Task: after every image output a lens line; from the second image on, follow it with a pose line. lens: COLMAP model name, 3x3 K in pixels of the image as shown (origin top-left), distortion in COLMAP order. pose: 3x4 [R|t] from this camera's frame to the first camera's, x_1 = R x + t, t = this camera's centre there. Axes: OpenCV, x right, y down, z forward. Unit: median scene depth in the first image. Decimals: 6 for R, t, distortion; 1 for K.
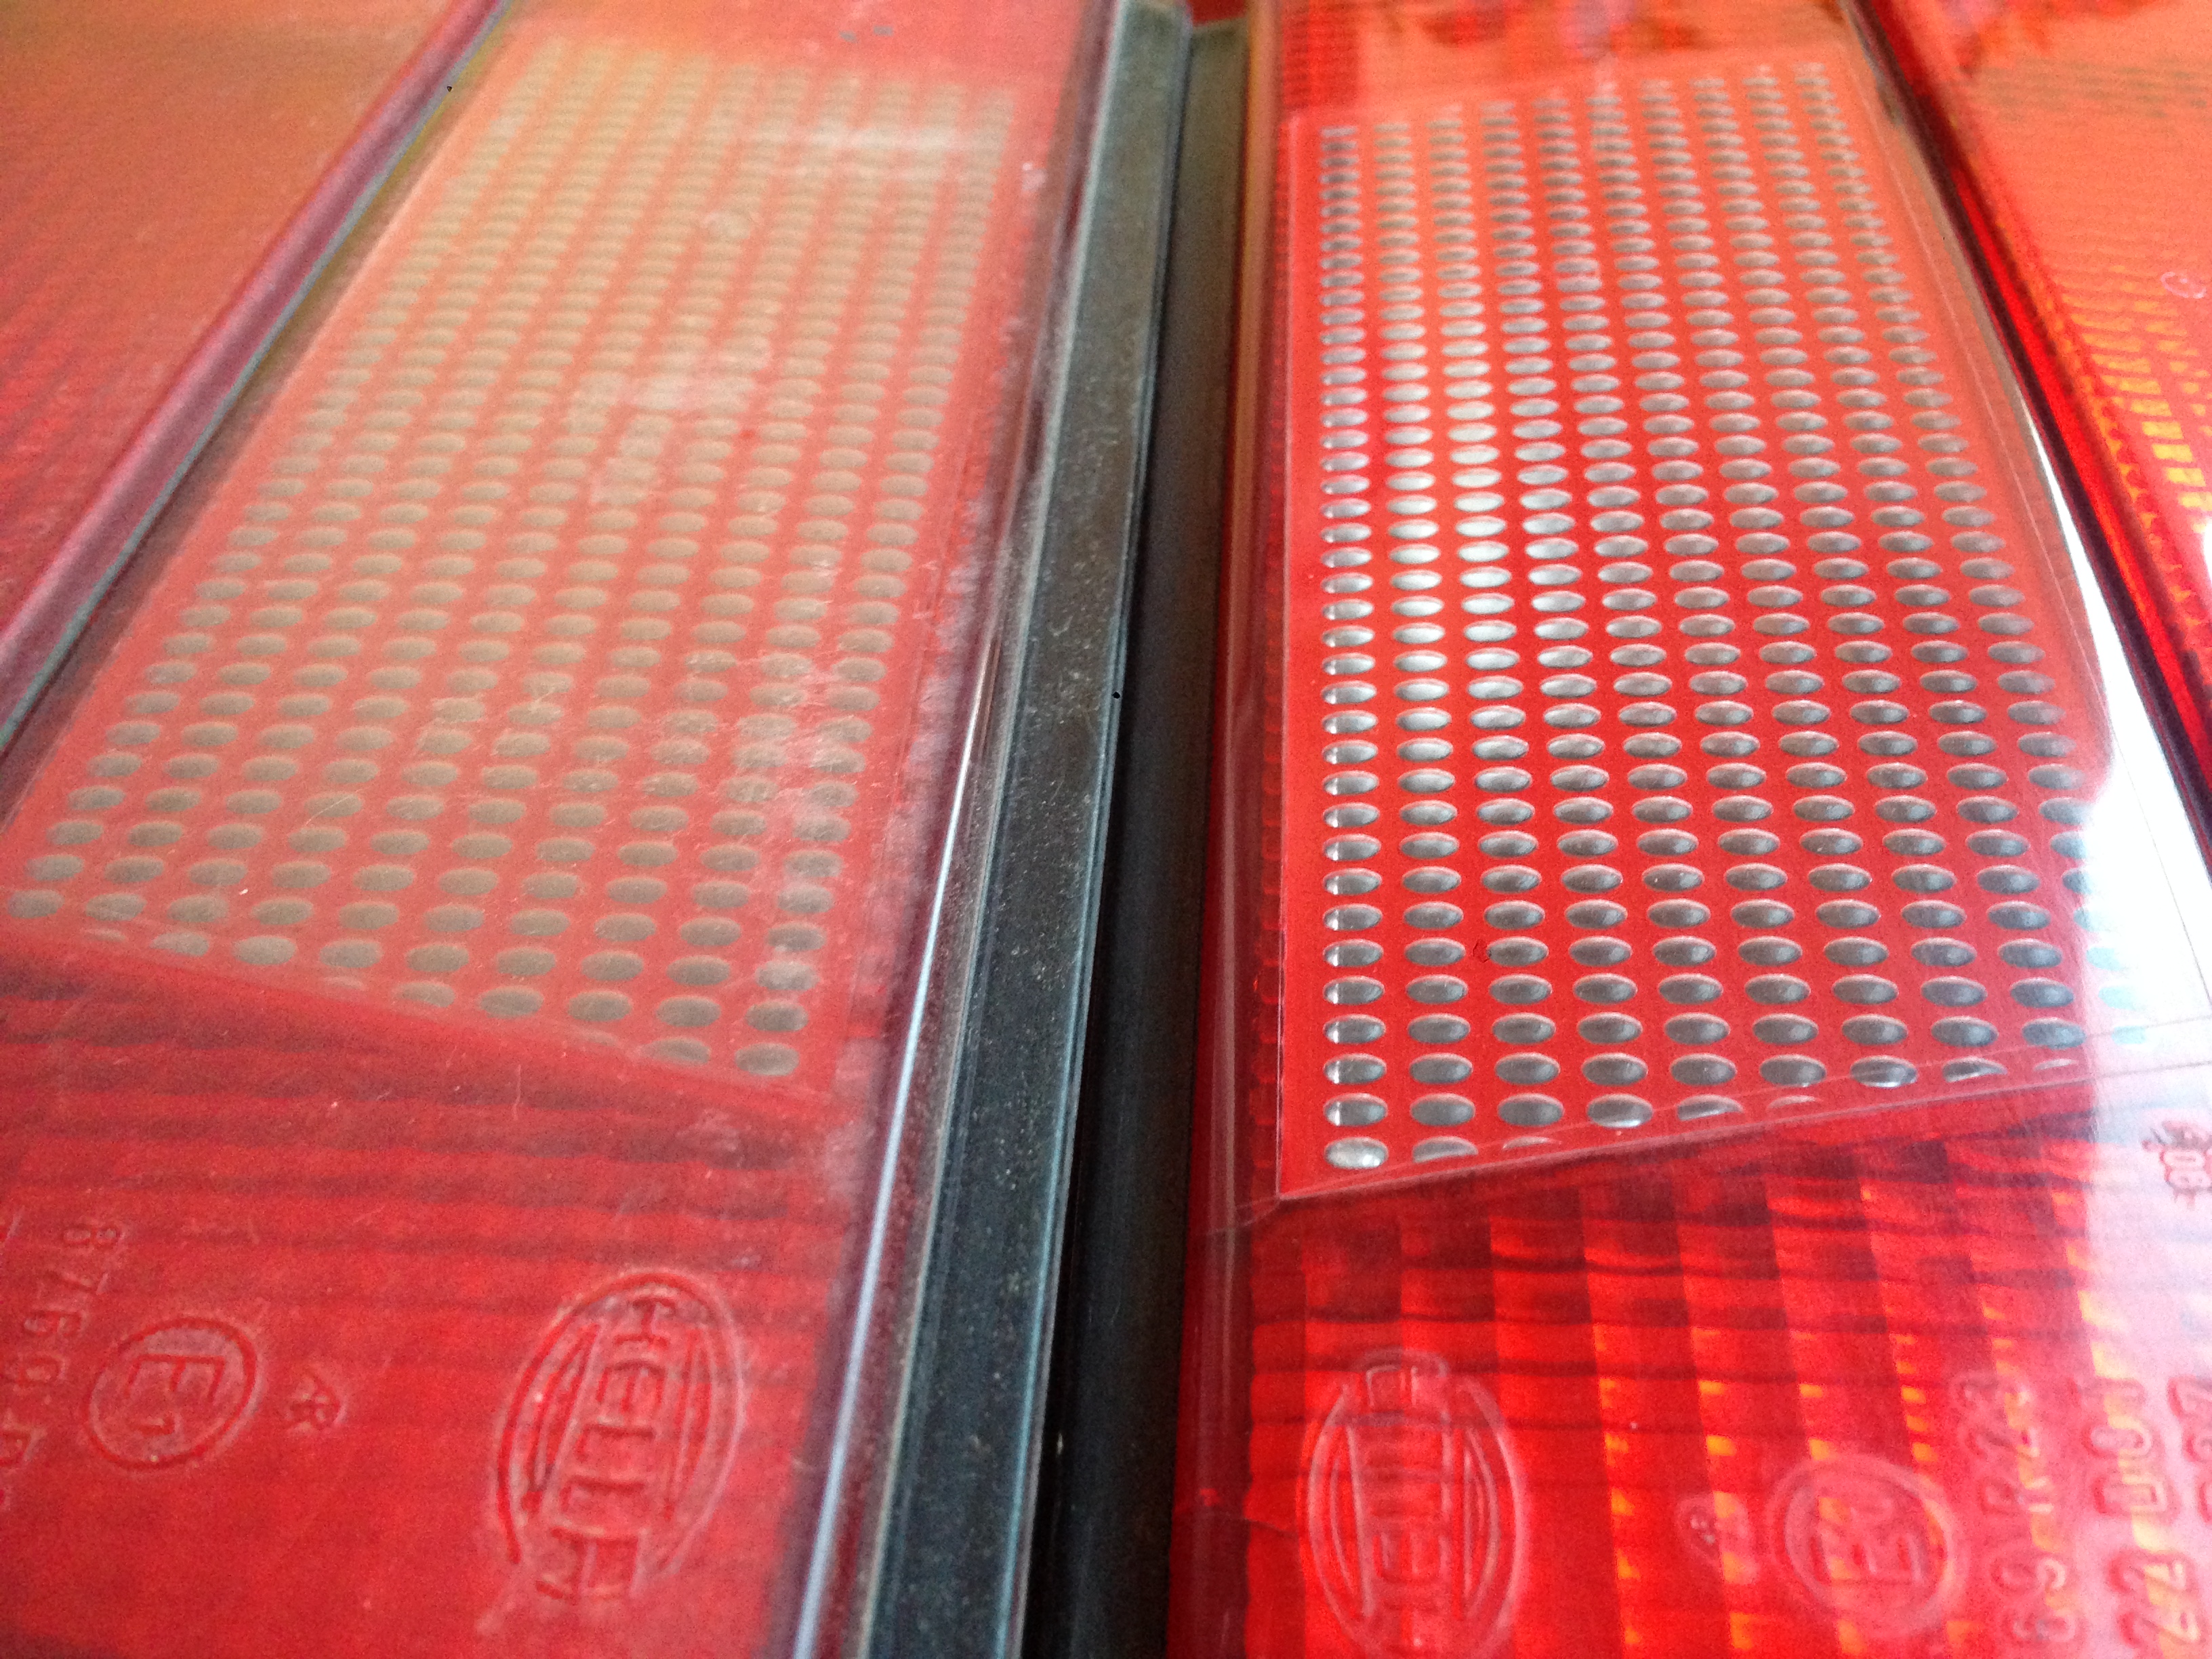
lens RADIAL K [[2102.8, 0, 1134.1], [0, 2102.8, 822.5], [0, 0, 1]] dist [0.089215, -0.207141]
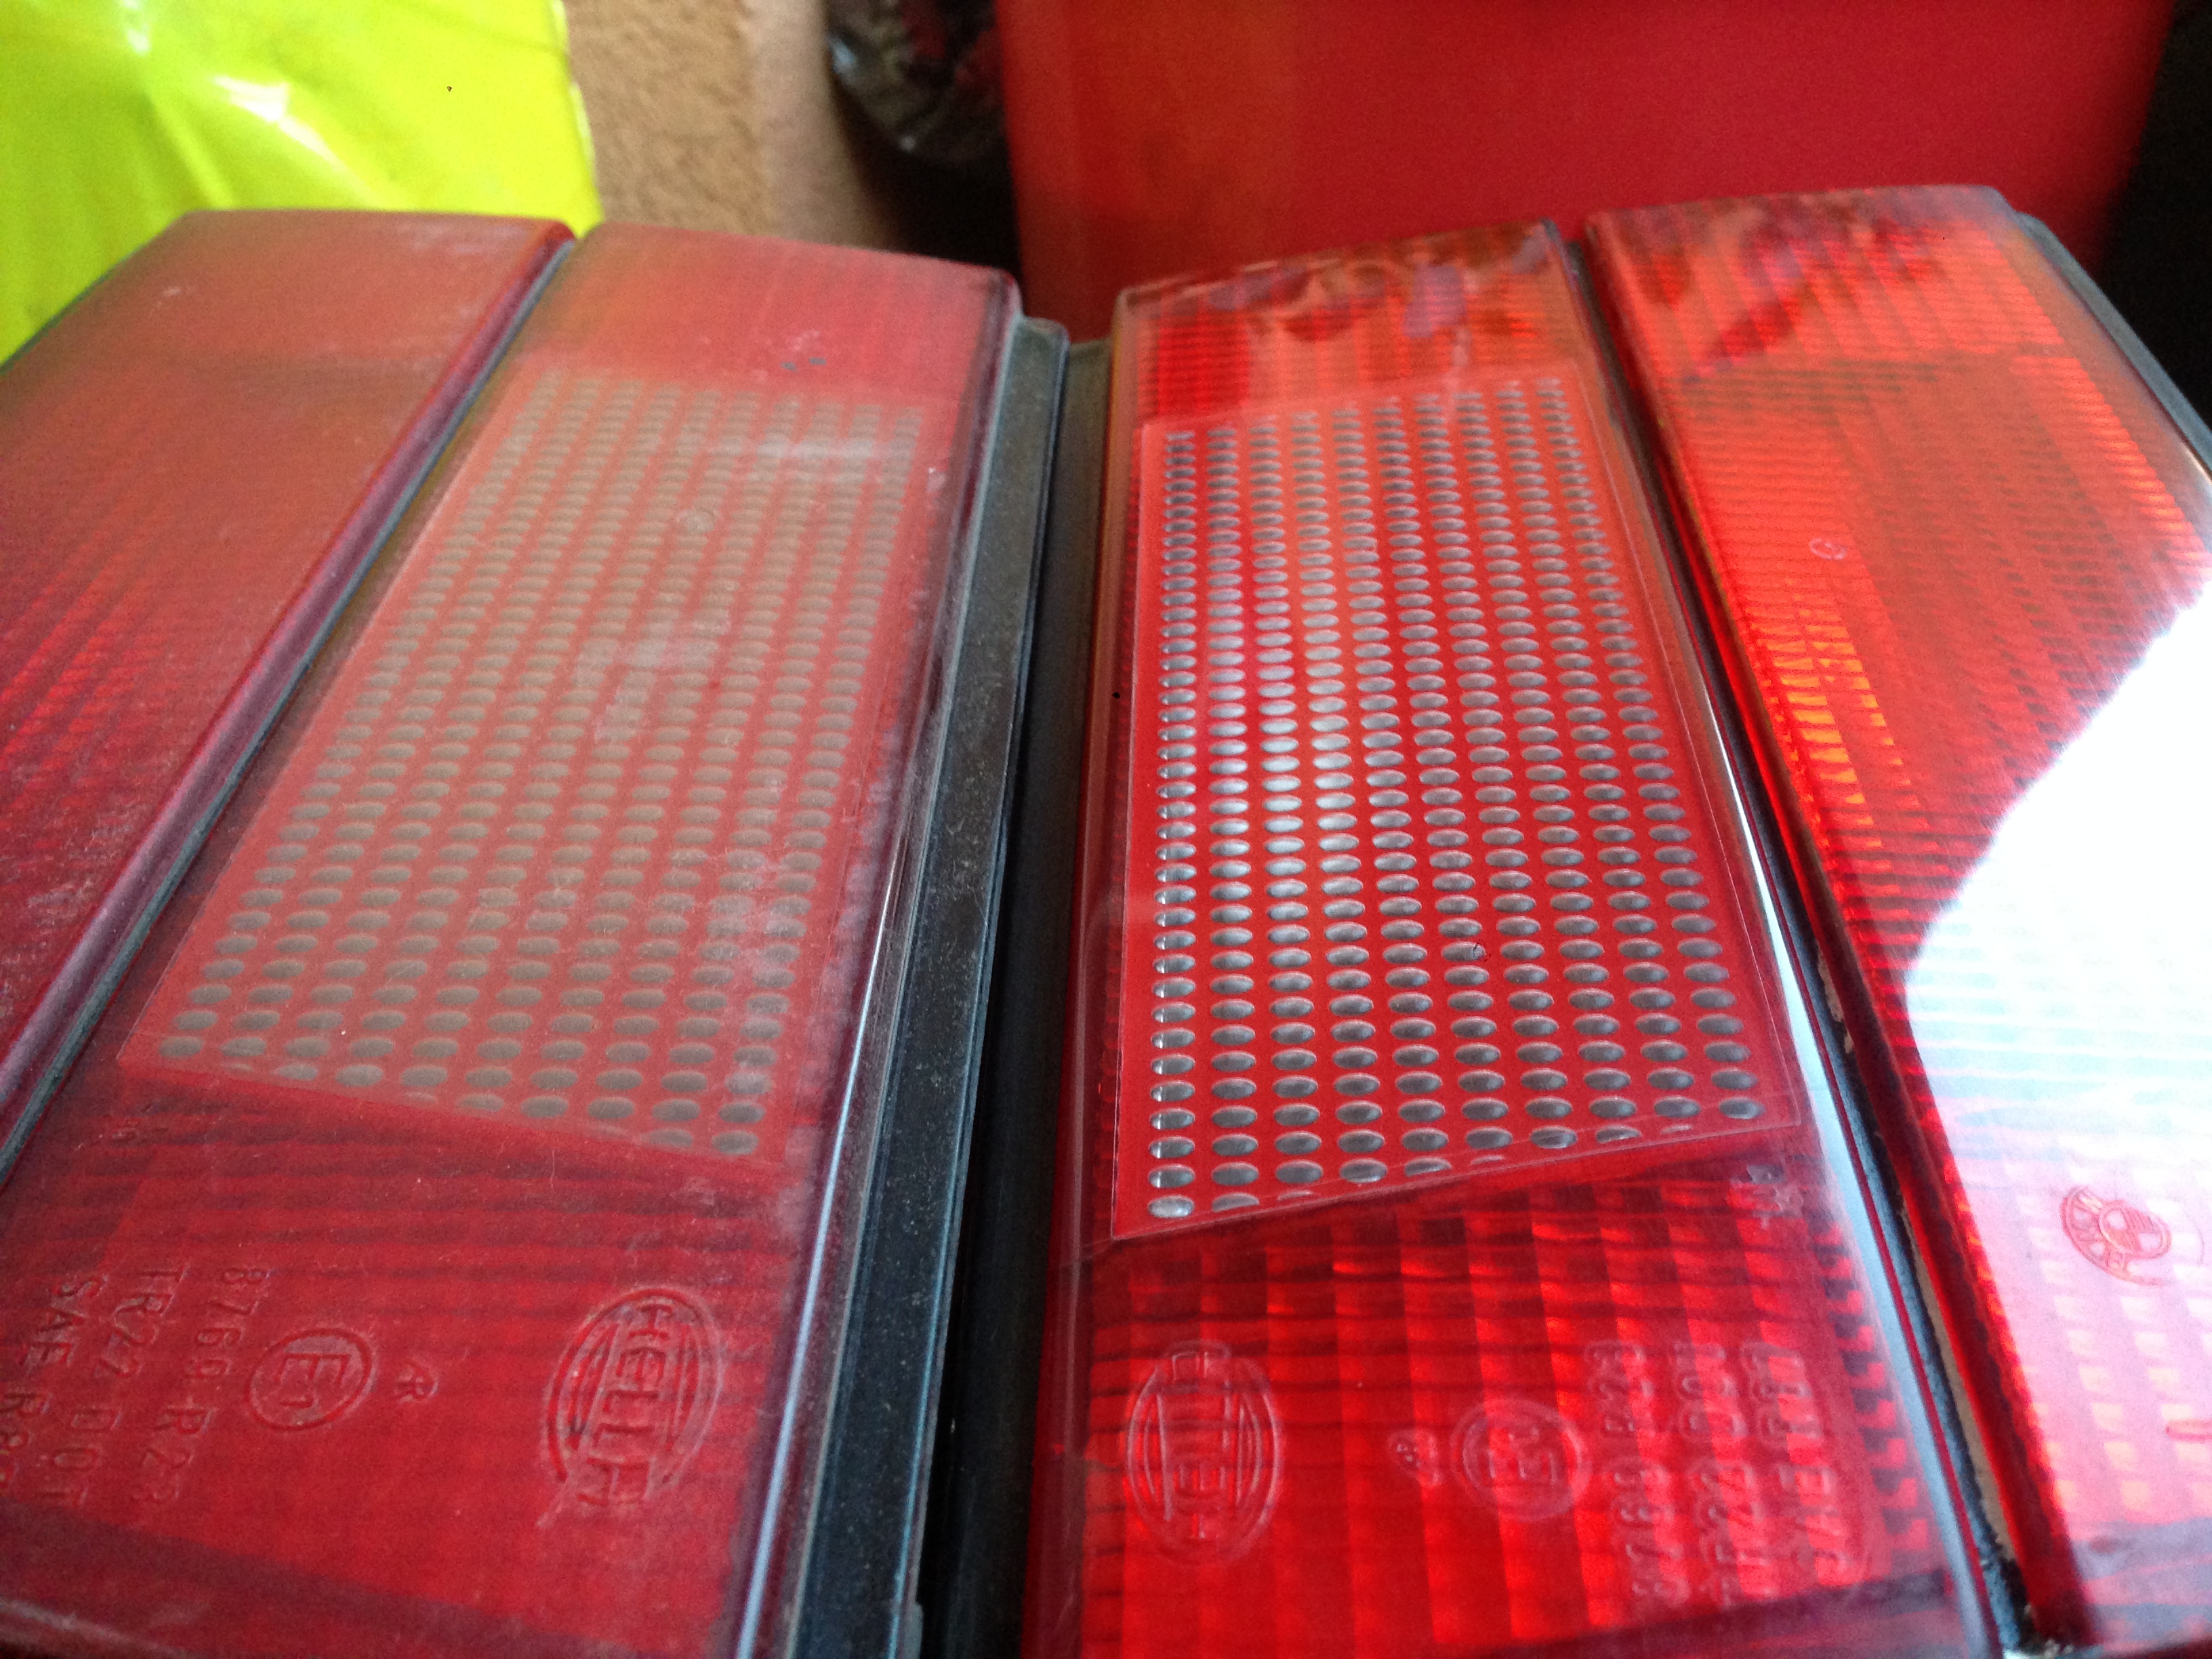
lens RADIAL K [[2102.8, 0, 1134.1], [0, 2102.8, 822.5], [0, 0, 1]] dist [0.089215, -0.207141]
pose [[0.999418, -0.018415, 0.028732, 0.046854], [0.021196, 0.994793, -0.099686, 0.045207], [-0.026747, 0.100237, 0.994604, -0.370330]]
